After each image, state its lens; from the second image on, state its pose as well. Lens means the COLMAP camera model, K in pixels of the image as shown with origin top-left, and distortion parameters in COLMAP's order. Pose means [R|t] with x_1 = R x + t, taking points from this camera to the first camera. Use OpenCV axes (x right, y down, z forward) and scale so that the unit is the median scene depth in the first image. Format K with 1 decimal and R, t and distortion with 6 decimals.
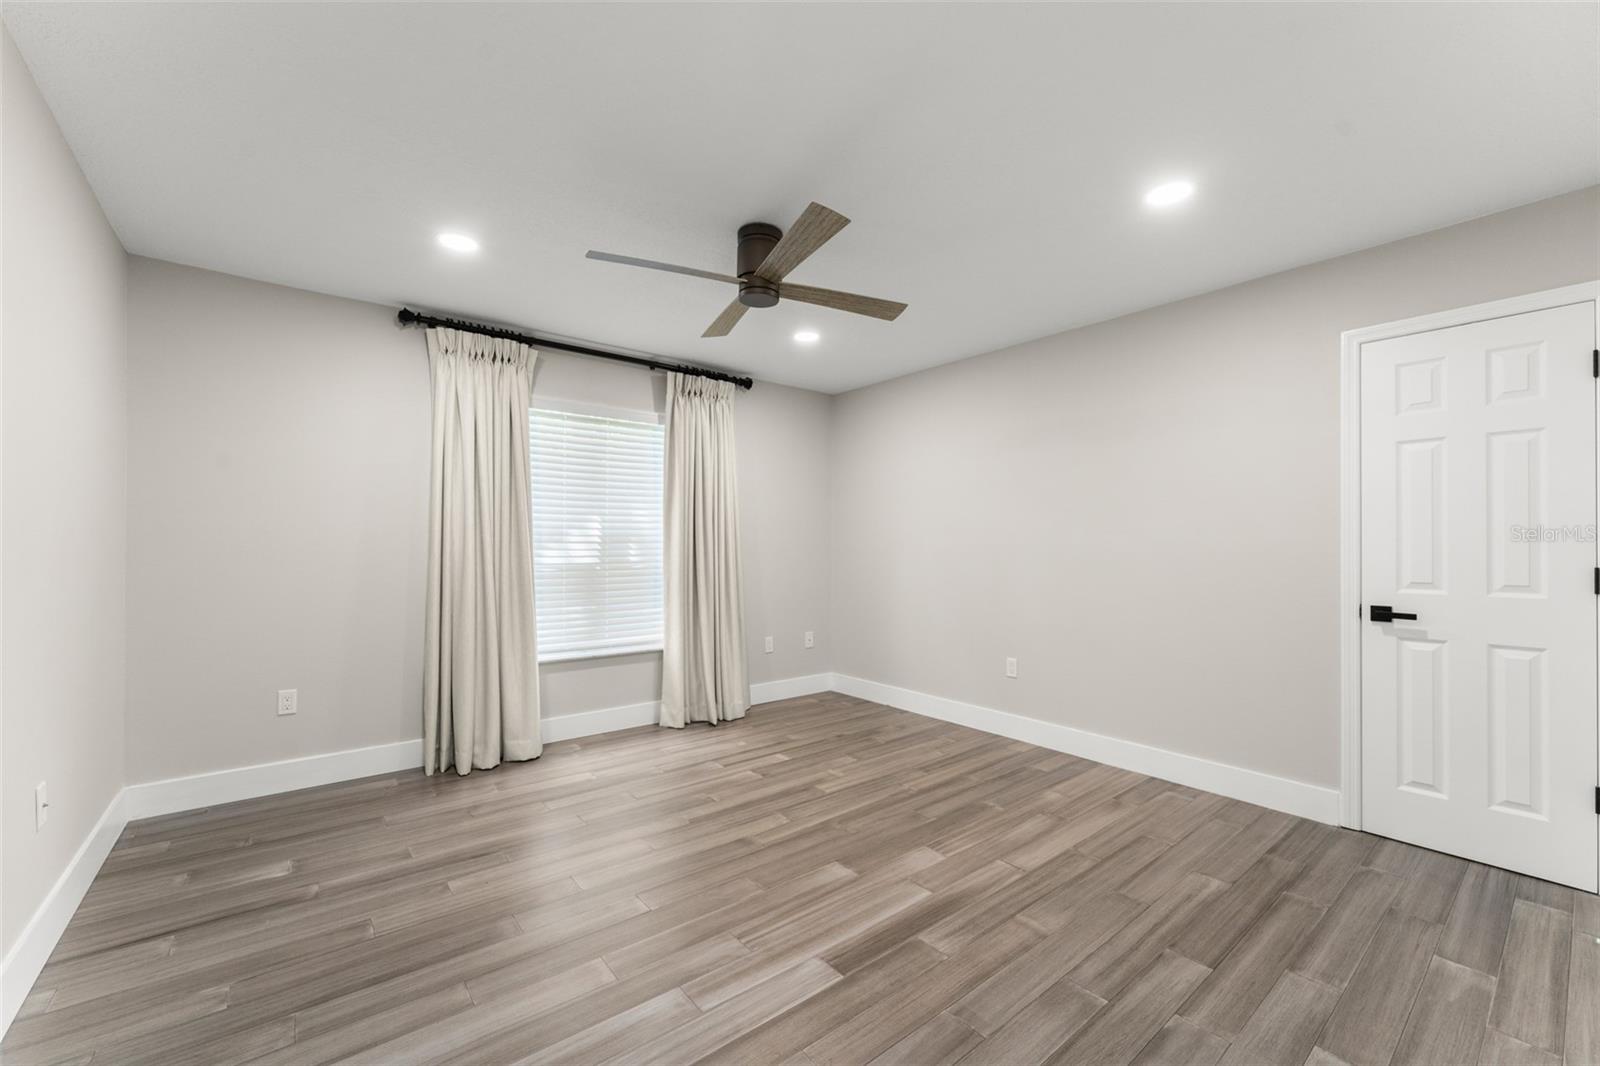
lens RADIAL K [[640.9, 0, 805.3], [0, 640.9, 555.5], [0, 0, 1]] dist [0.000670, -0.000232]
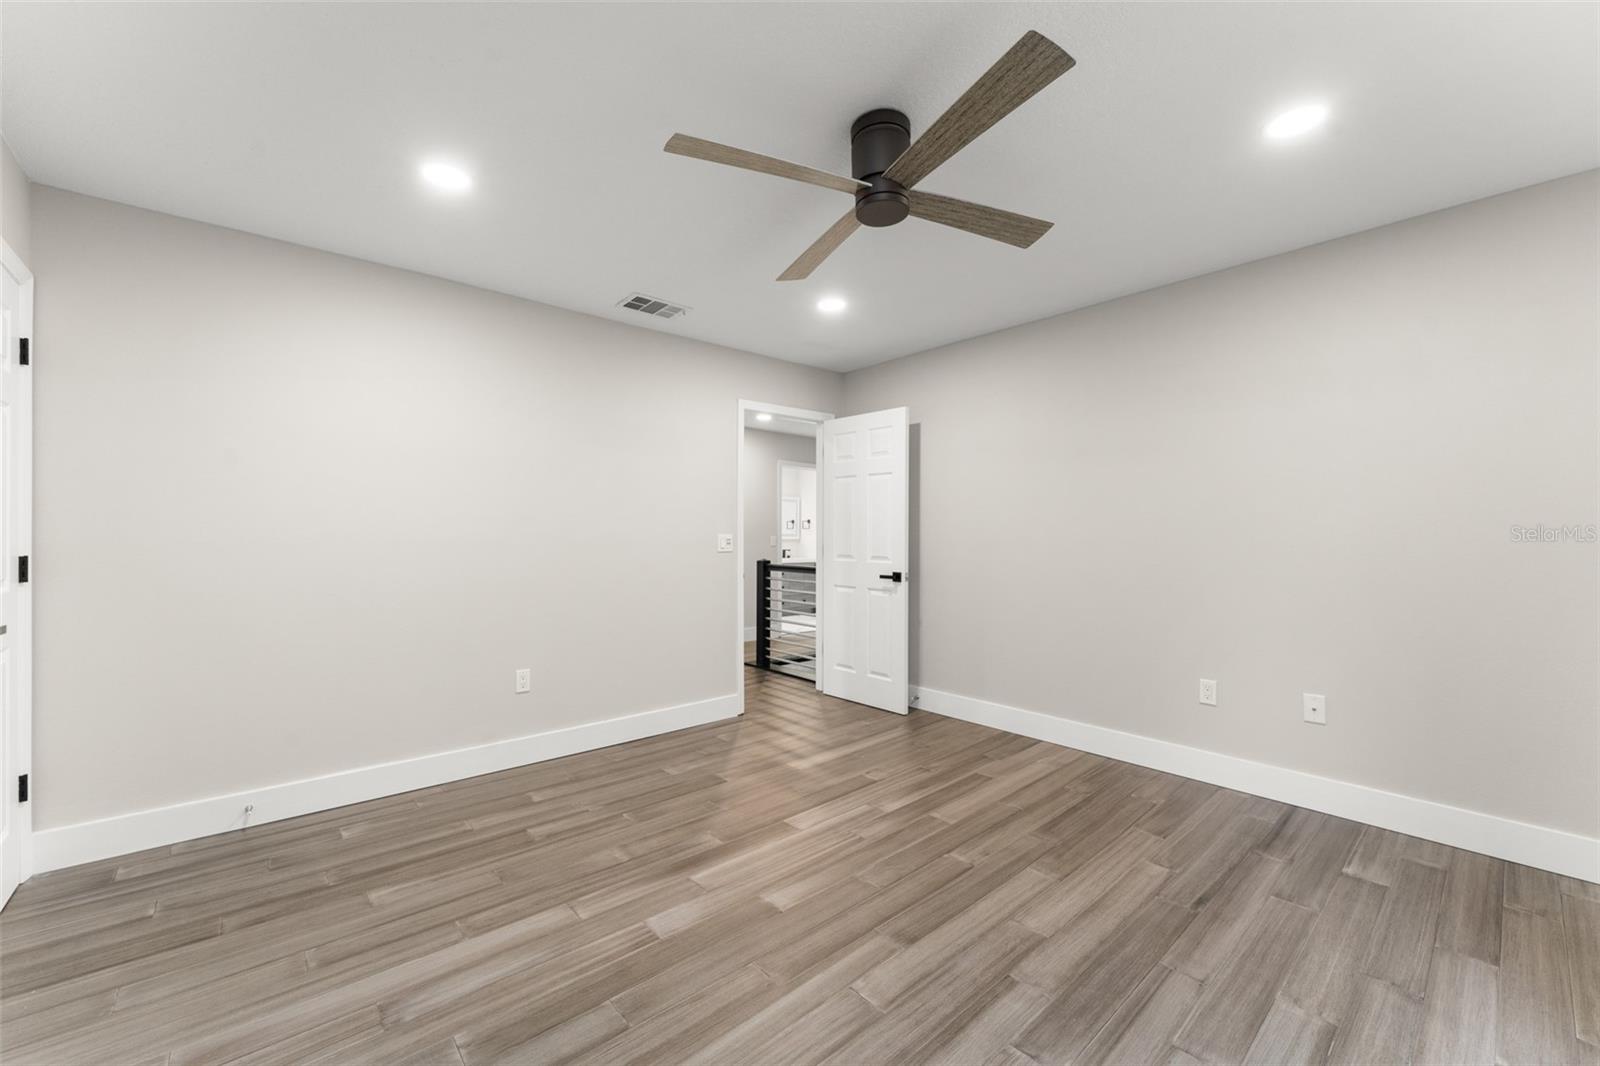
lens RADIAL K [[640.9, 0, 805.3], [0, 640.9, 555.5], [0, 0, 1]] dist [0.000670, -0.000232]
pose [[-0.999001, 0.000389, -0.044686, 0.057748], [-0.001426, 0.999175, 0.040580, -0.023803], [0.044664, 0.040603, -0.998177, 1.936162]]
